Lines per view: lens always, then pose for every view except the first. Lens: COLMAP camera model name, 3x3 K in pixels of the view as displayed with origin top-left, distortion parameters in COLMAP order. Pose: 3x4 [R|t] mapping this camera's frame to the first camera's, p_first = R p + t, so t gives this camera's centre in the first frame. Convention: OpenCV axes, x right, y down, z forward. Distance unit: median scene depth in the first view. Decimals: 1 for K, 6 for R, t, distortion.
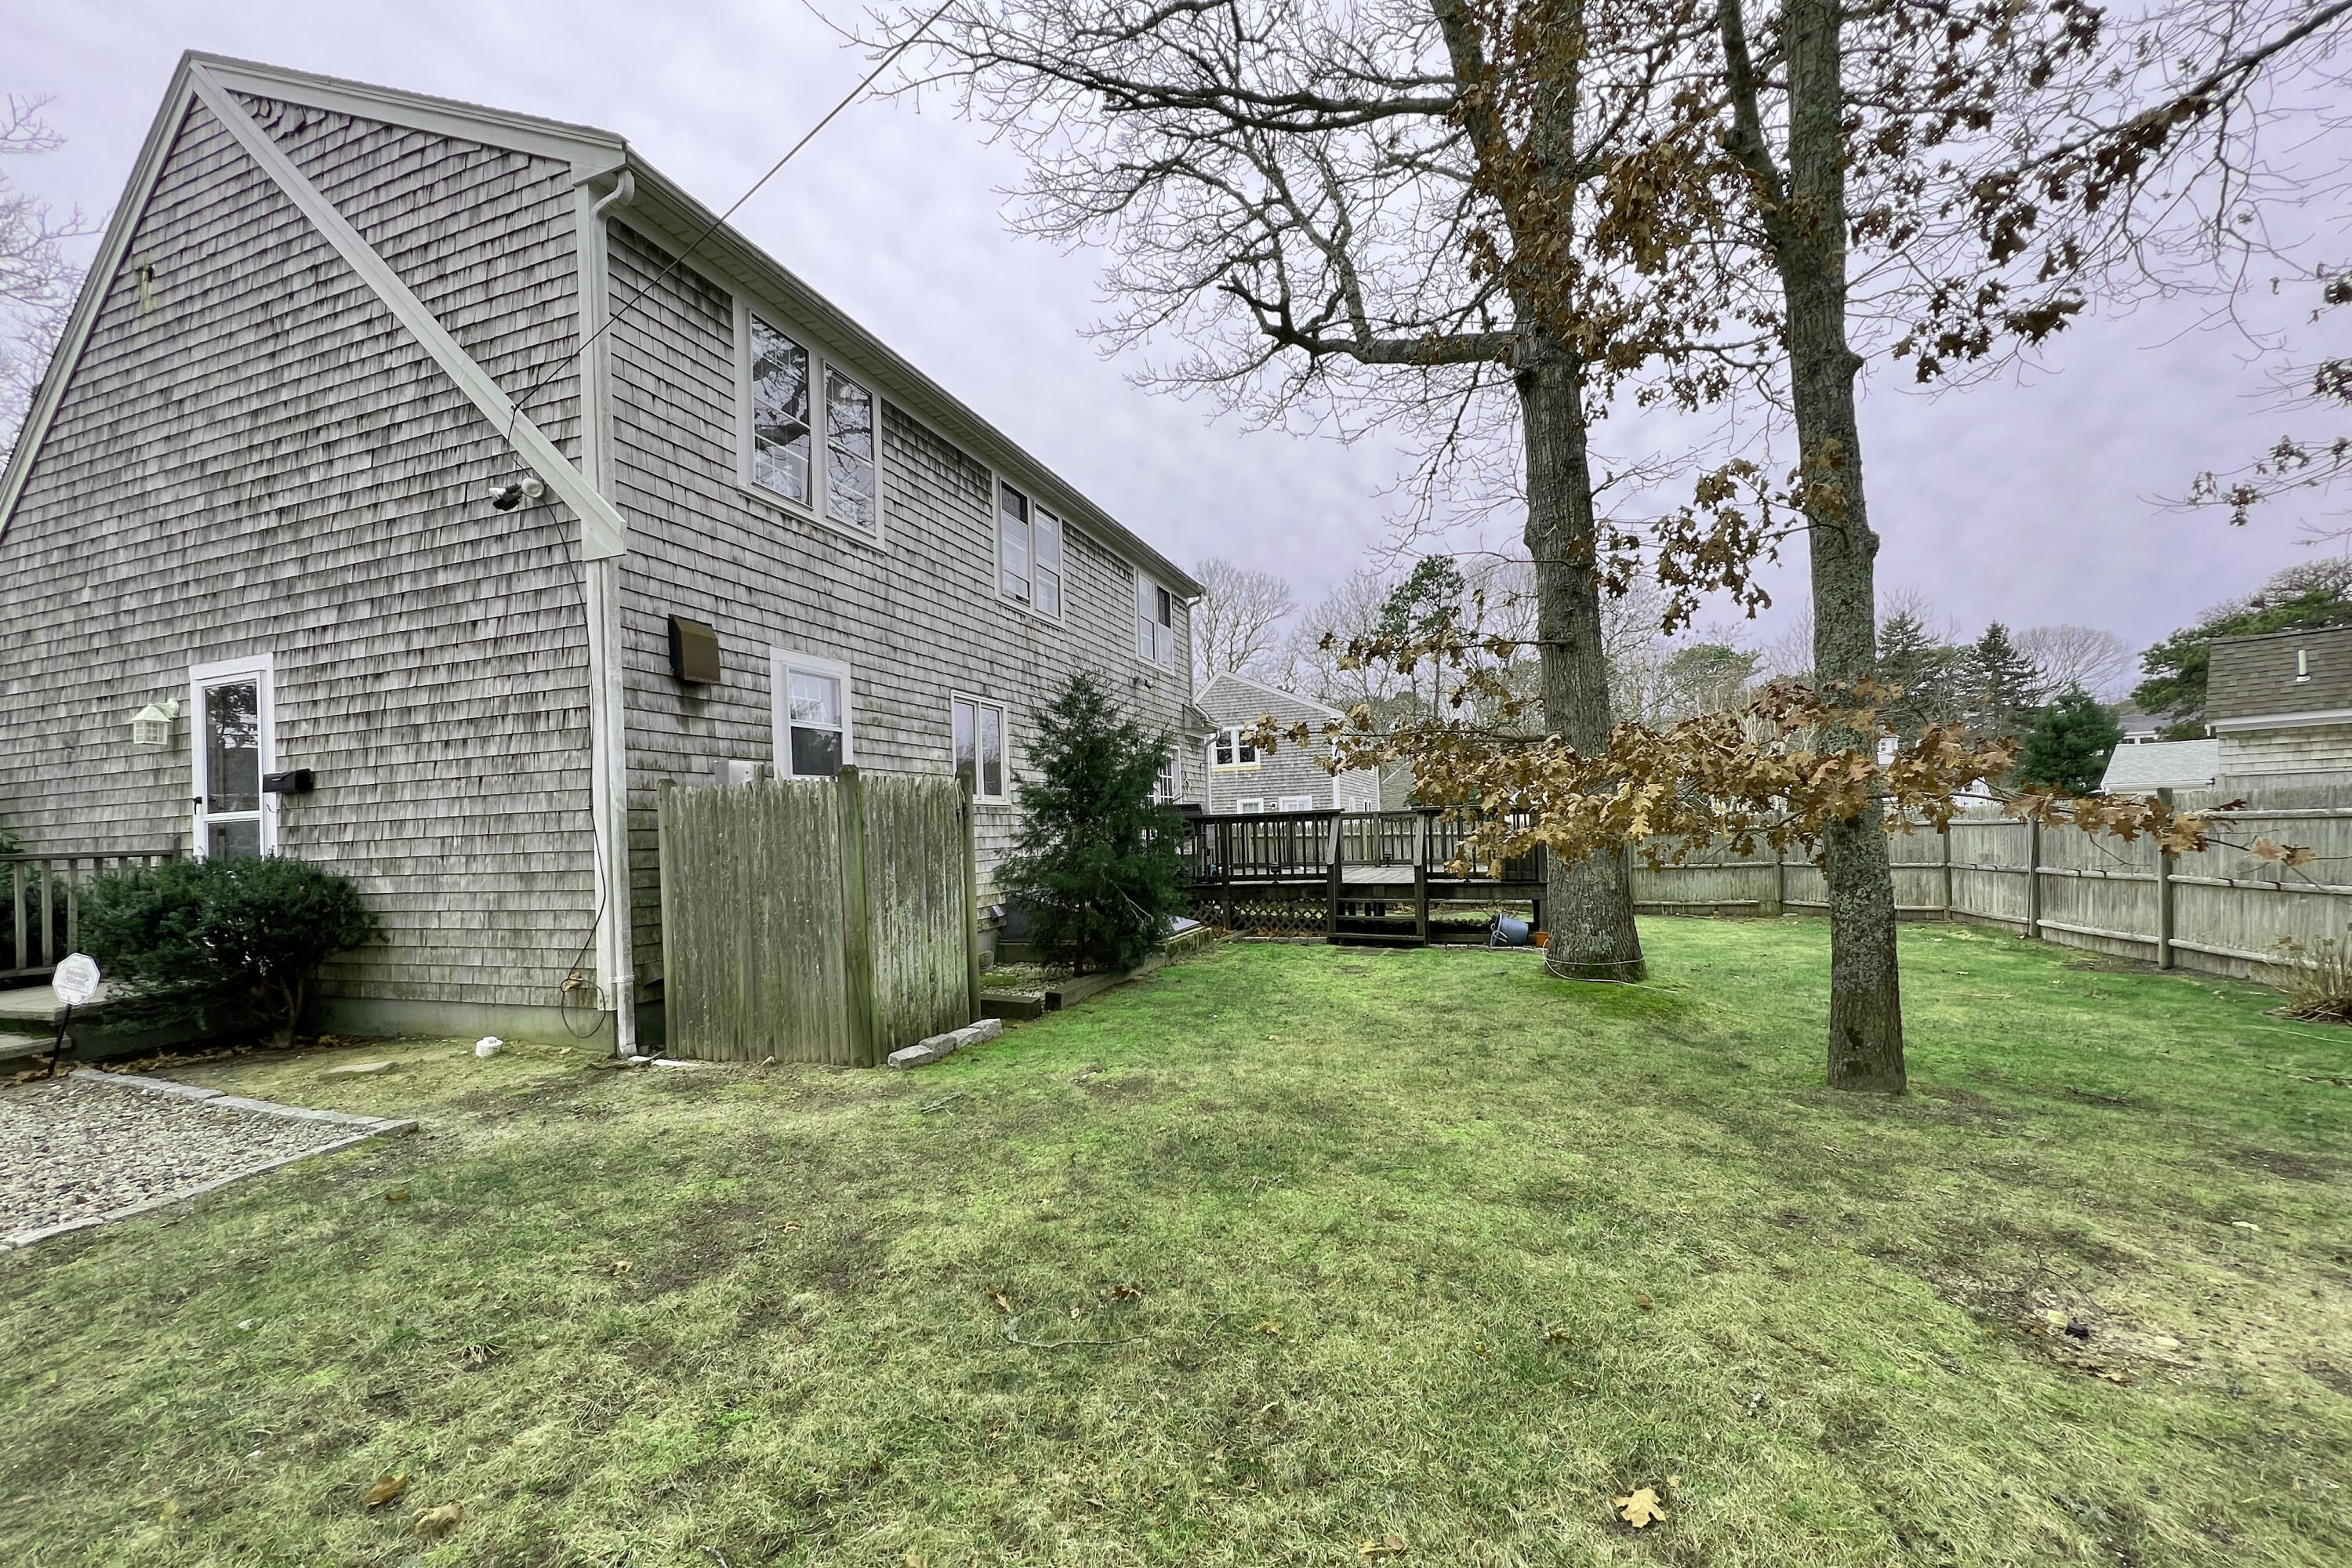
lens RADIAL K [[943.8, 0, 1169.0], [0, 943.8, 814.1], [0, 0, 1]] dist [-0.000620, -0.000205]
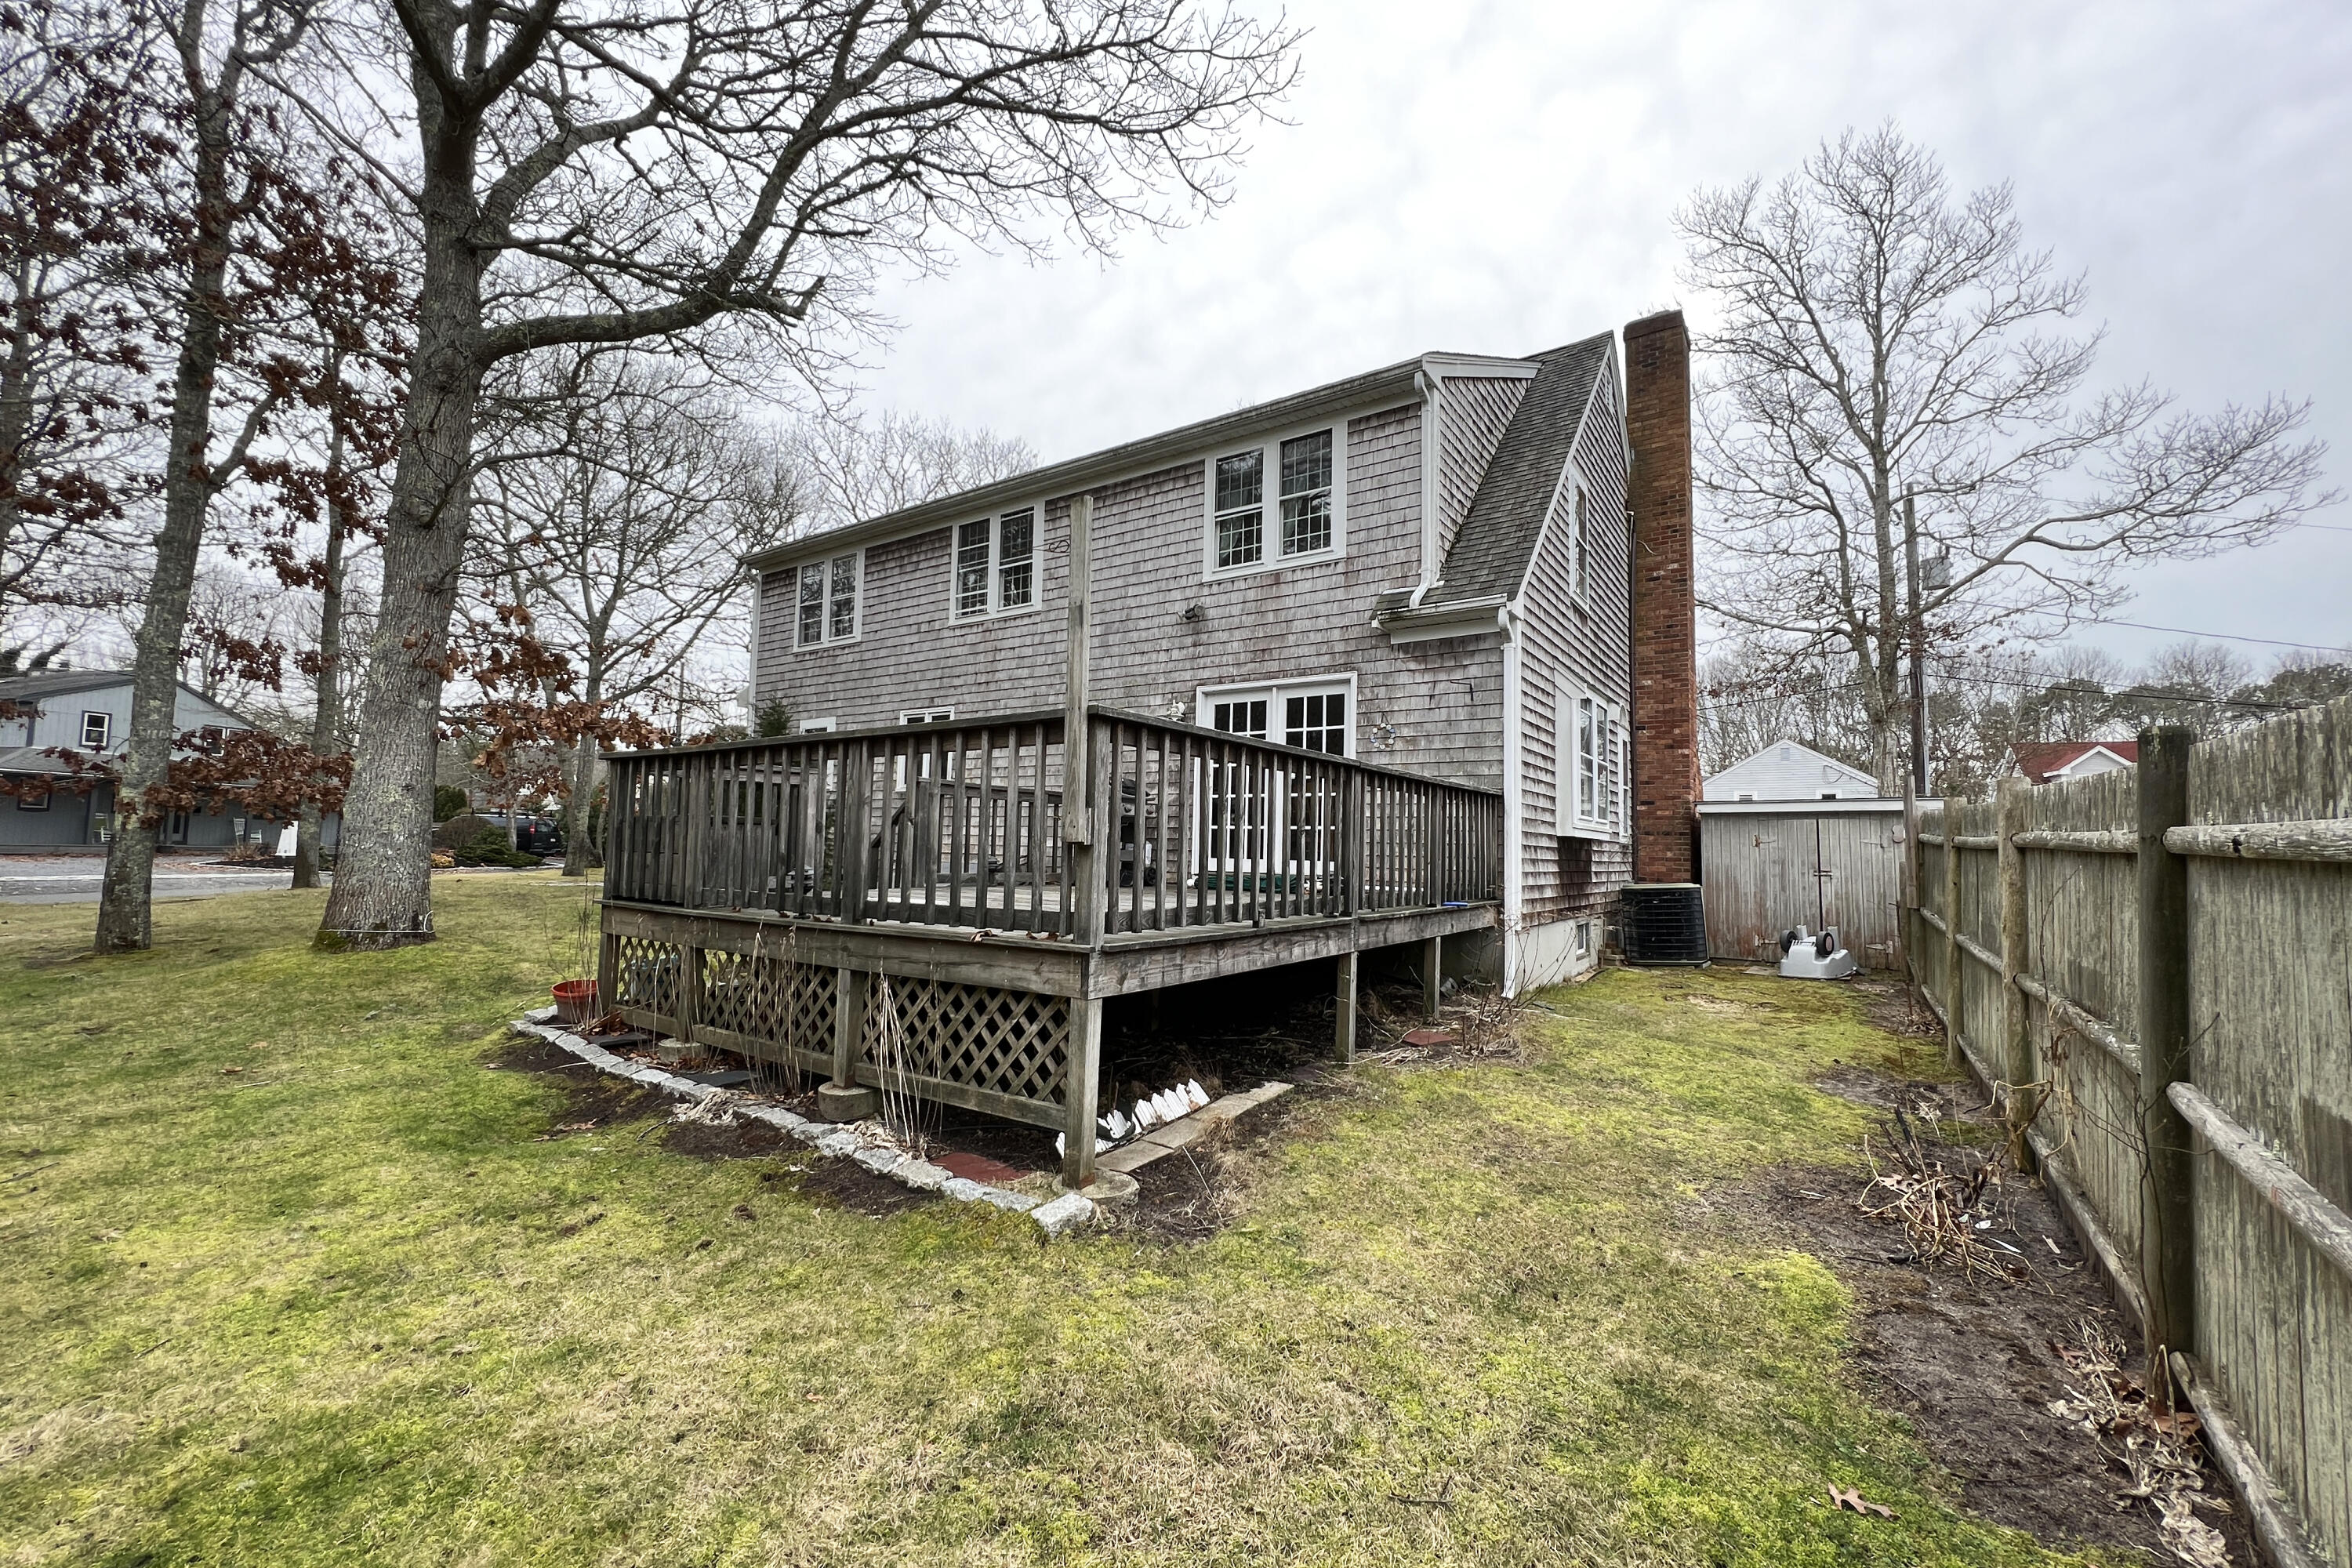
lens RADIAL K [[943.8, 0, 1169.0], [0, 943.8, 814.1], [0, 0, 1]] dist [-0.000620, -0.000205]
pose [[-0.267471, -0.010766, -0.963506, 1.426367], [-0.000573, 0.999939, -0.011014, 0.053750], [0.963566, -0.002394, -0.267461, 2.442008]]
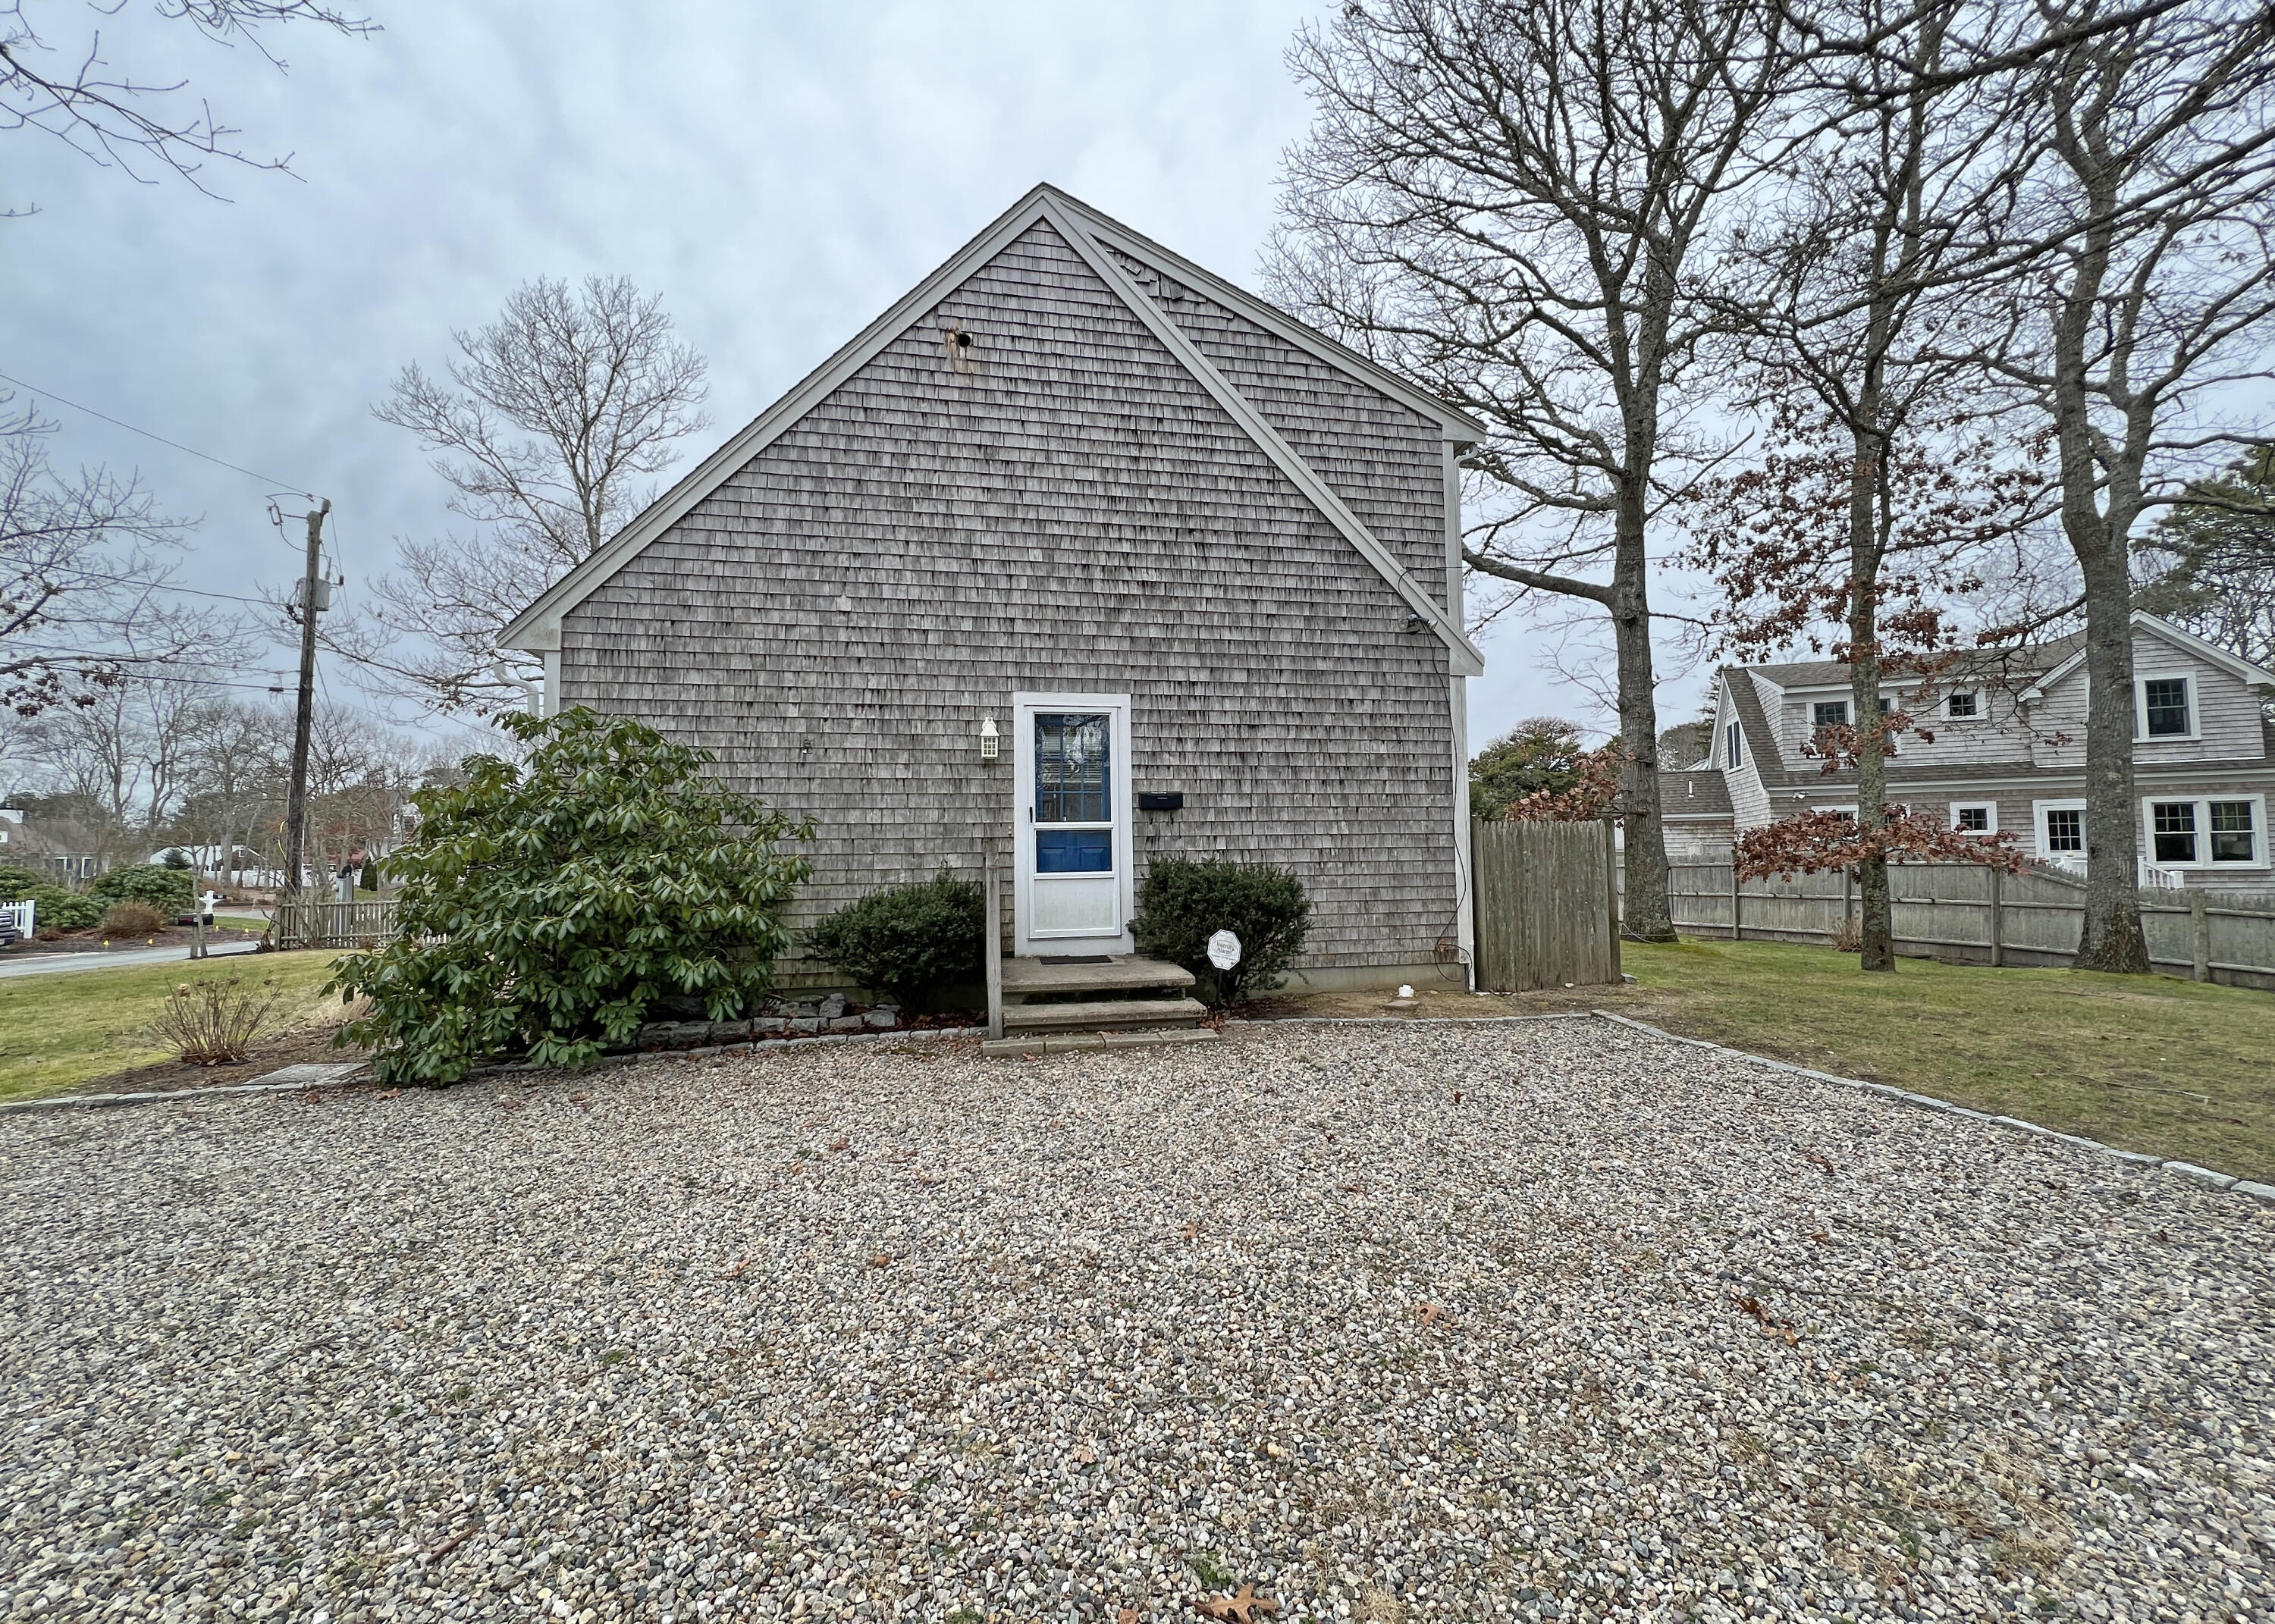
lens RADIAL K [[909.5, 0, 1134.2], [0, 909.5, 800.9], [0, 0, 1]] dist [0.002979, 0.000305]
pose [[0.855512, 0.056890, 0.514648, -1.561767], [-0.025813, 0.997396, -0.067345, 0.047523], [-0.517139, 0.044330, 0.854753, -0.009898]]
